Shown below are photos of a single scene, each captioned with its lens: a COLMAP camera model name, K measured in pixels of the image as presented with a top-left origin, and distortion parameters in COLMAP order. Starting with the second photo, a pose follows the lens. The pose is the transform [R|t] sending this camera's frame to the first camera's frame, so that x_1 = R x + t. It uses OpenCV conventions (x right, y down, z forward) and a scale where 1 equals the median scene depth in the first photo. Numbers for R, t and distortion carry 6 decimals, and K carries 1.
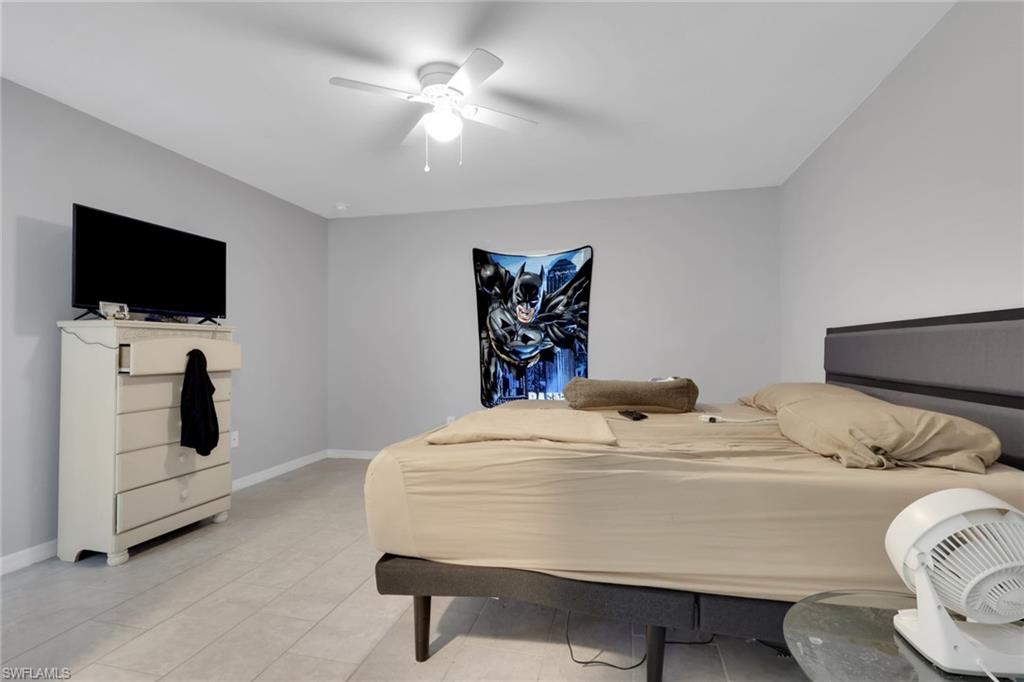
lens RADIAL K [[481.2, 0, 512.4], [0, 481.2, 342.7], [0, 0, 1]] dist [-0.002415, 0.000432]
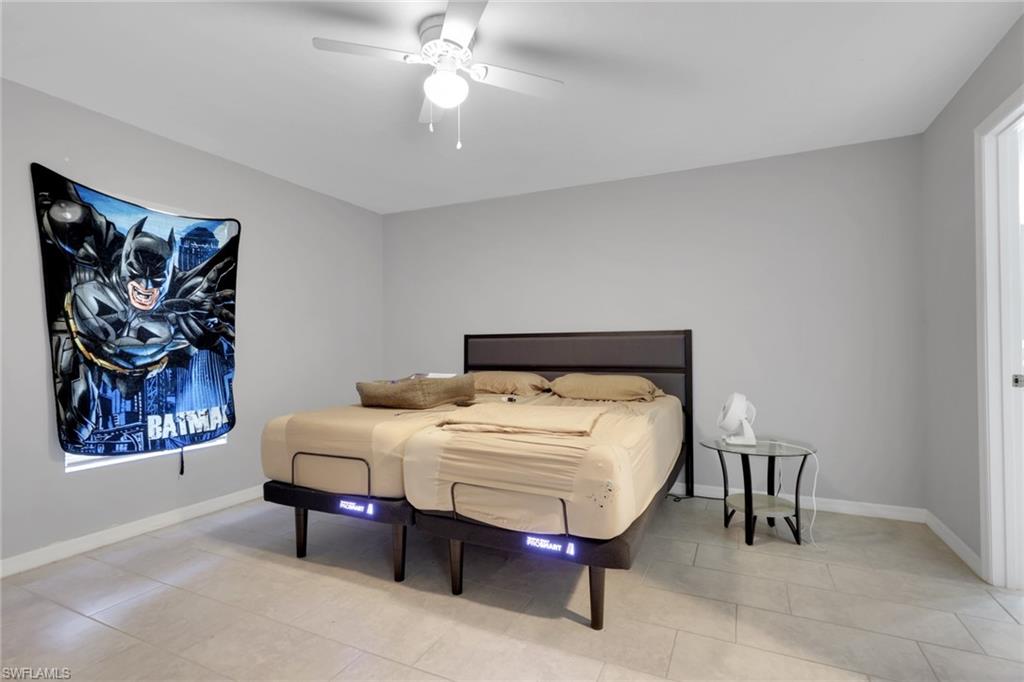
lens RADIAL K [[481.2, 0, 513.6], [0, 481.2, 341.4], [0, 0, 1]] dist [-0.002415, 0.000432]
pose [[0.204640, 0.011182, 0.978773, -0.505024], [-0.008124, 0.999920, -0.009725, 0.003472], [-0.978804, -0.005962, 0.204714, 0.377059]]
